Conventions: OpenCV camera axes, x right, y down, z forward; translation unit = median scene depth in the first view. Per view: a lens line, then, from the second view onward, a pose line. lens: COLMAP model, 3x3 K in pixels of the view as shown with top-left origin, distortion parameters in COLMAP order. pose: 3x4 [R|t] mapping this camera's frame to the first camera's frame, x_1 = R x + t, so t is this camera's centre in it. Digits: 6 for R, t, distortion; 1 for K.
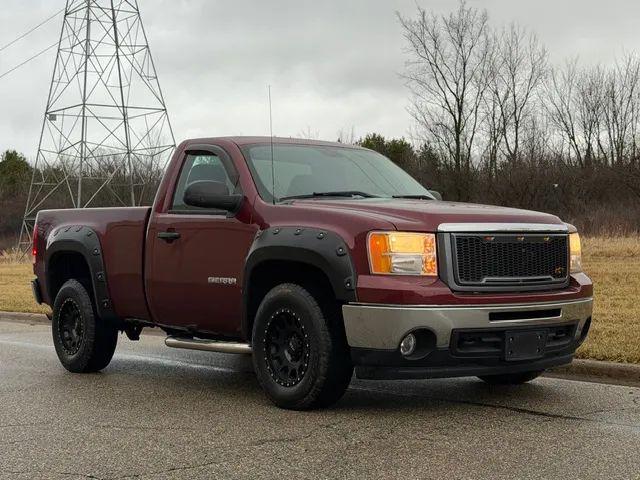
lens RADIAL K [[1094.9, 0, 320.0], [0, 1094.9, 240.0], [0, 0, 1]] dist [0.161181, -0.014986]
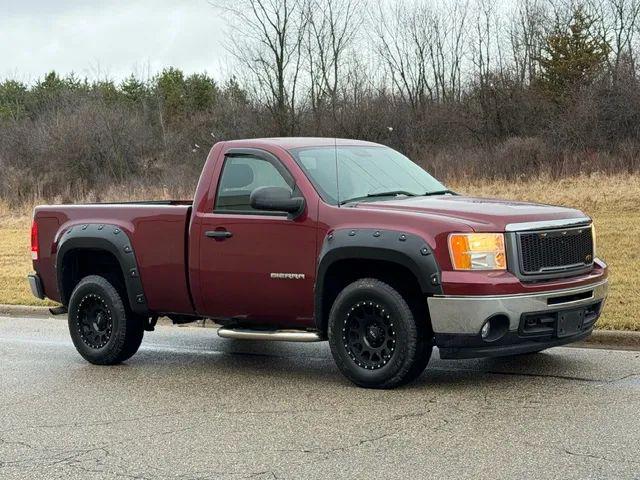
lens RADIAL K [[1280.7, 0, 320.0], [0, 1280.7, 240.0], [0, 0, 1]] dist [0.174150, 0.116557]
pose [[0.981781, -0.037294, 0.186321, -0.312485], [0.028789, 0.998425, 0.048144, -0.063948], [-0.187823, -0.041903, 0.981309, -0.283308]]
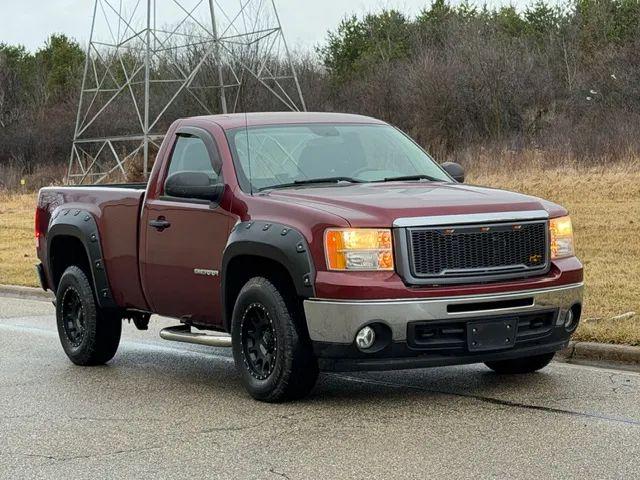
lens RADIAL K [[1740.9, 0, 320.0], [0, 1740.9, 240.0], [0, 0, 1]] dist [0.191111, -0.465116]
pose [[0.990782, -0.022728, -0.133547, 0.232513], [0.030168, 0.998088, 0.053954, -0.077161], [0.132065, -0.057486, 0.989573, -0.556173]]
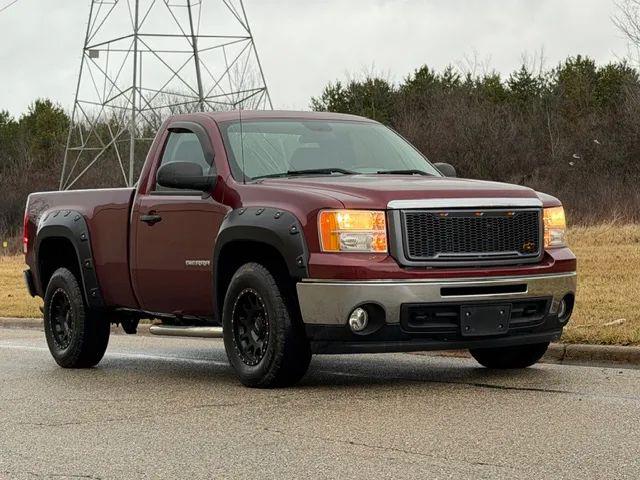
lens RADIAL K [[1740.9, 0, 320.0], [0, 1740.9, 240.0], [0, 0, 1]] dist [0.191111, -0.465116]
pose [[0.992374, -0.019252, -0.121751, 0.219429], [0.020424, 0.999756, 0.008386, 0.005889], [0.121560, -0.010808, 0.992525, -0.554384]]
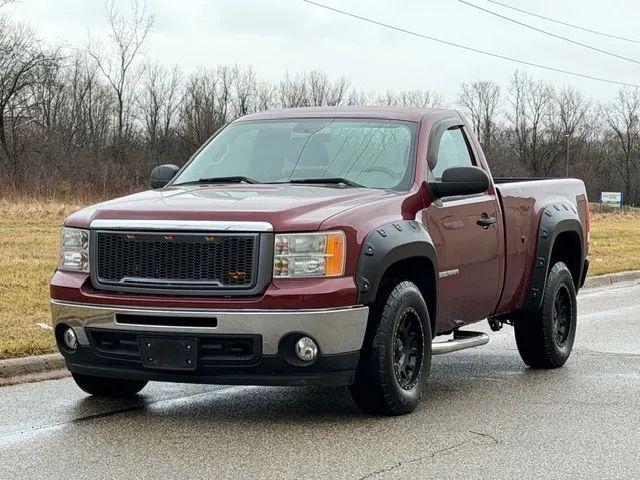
lens RADIAL K [[1634.7, 0, 320.0], [0, 1634.7, 240.0], [0, 0, 1]] dist [0.276863, -0.164620]
pose [[0.437941, 0.043779, -0.897937, 1.390472], [0.004237, 0.998702, 0.050758, -0.064766], [0.898994, -0.026034, 0.437187, 0.489305]]
